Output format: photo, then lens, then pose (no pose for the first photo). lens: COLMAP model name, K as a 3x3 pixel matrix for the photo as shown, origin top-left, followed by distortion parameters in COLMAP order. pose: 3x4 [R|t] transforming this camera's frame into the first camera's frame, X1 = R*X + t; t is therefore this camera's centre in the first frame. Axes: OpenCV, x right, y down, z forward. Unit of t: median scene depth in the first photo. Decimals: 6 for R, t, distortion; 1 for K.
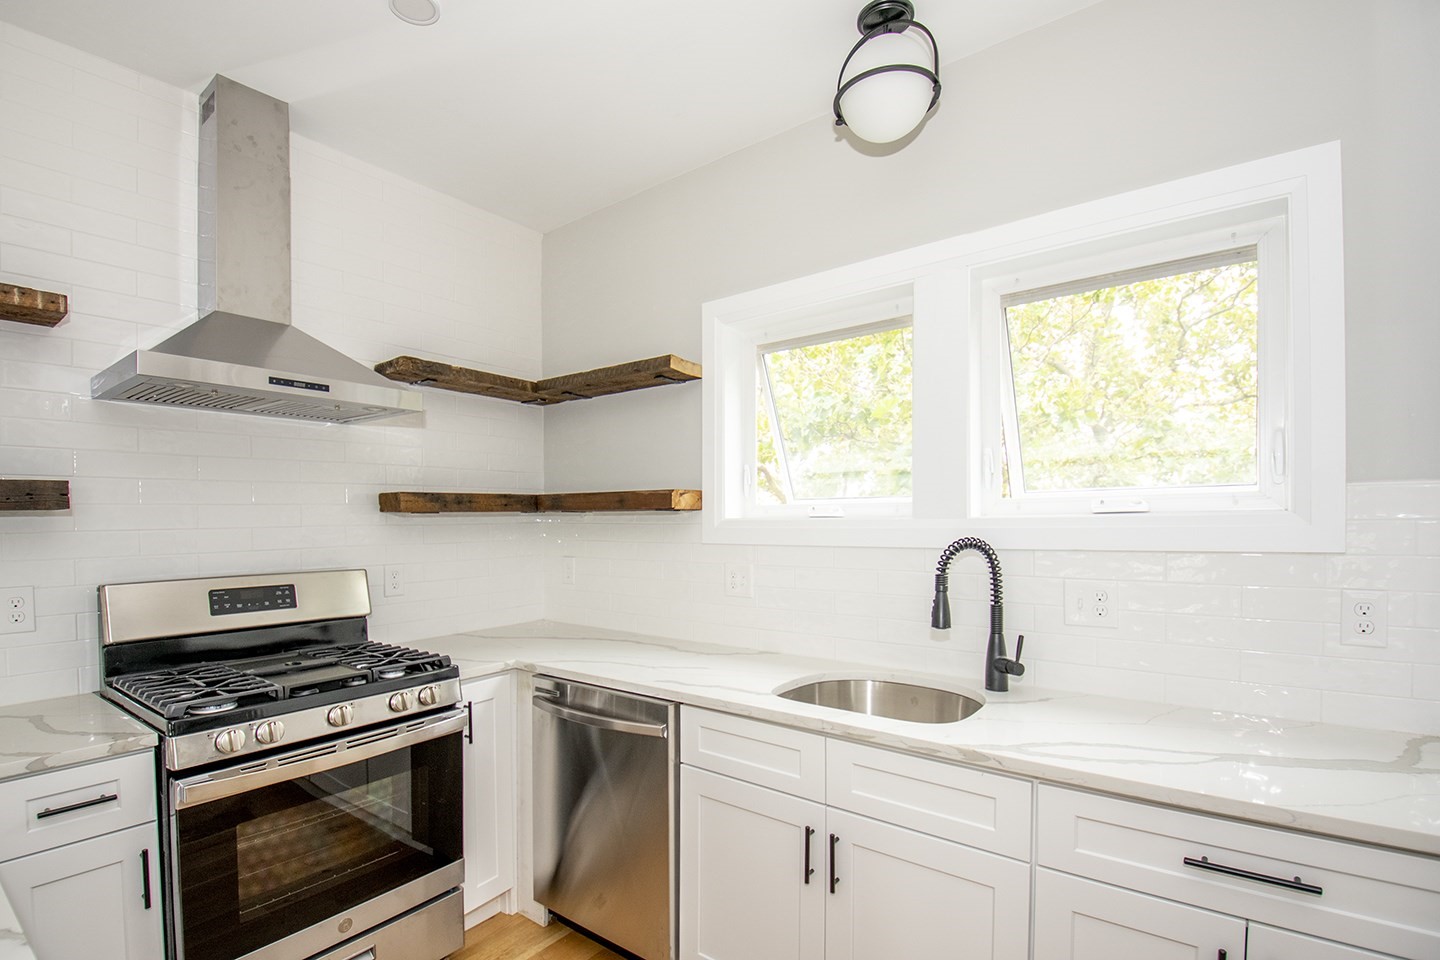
lens RADIAL K [[673.1, 0, 687.3], [0, 673.1, 523.5], [0, 0, 1]] dist [-0.000566, -0.009672]
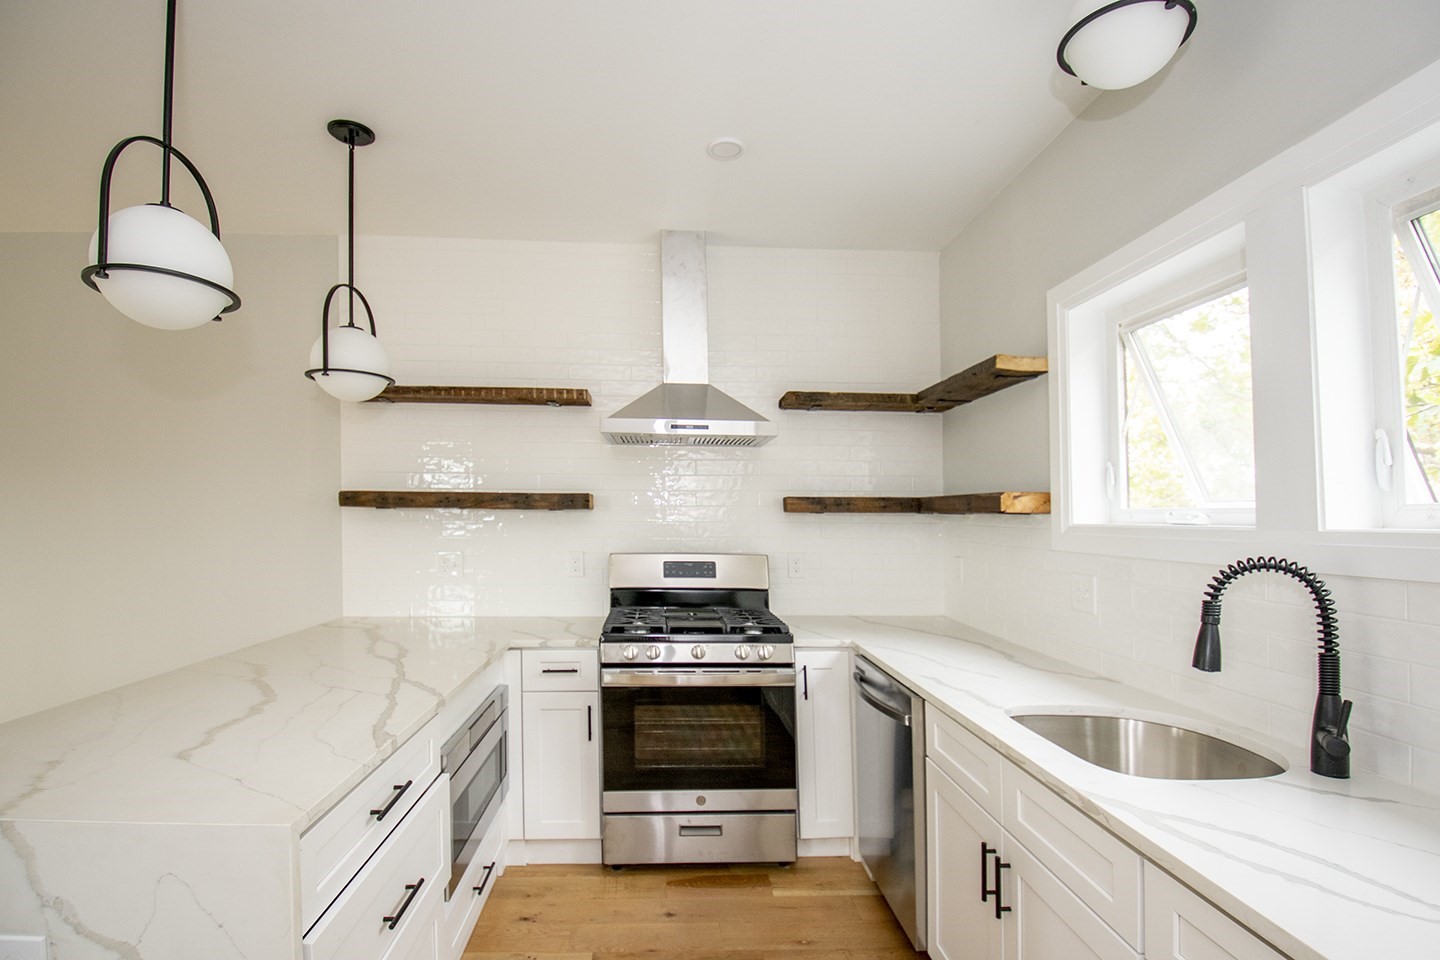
lens RADIAL K [[673.1, 0, 700.7], [0, 673.1, 514.1], [0, 0, 1]] dist [-0.000566, -0.009672]
pose [[0.657631, 0.013922, -0.753211, 0.477830], [-0.022151, 0.999754, -0.000861, -0.009342], [0.753014, 0.017250, 0.657778, 0.036305]]
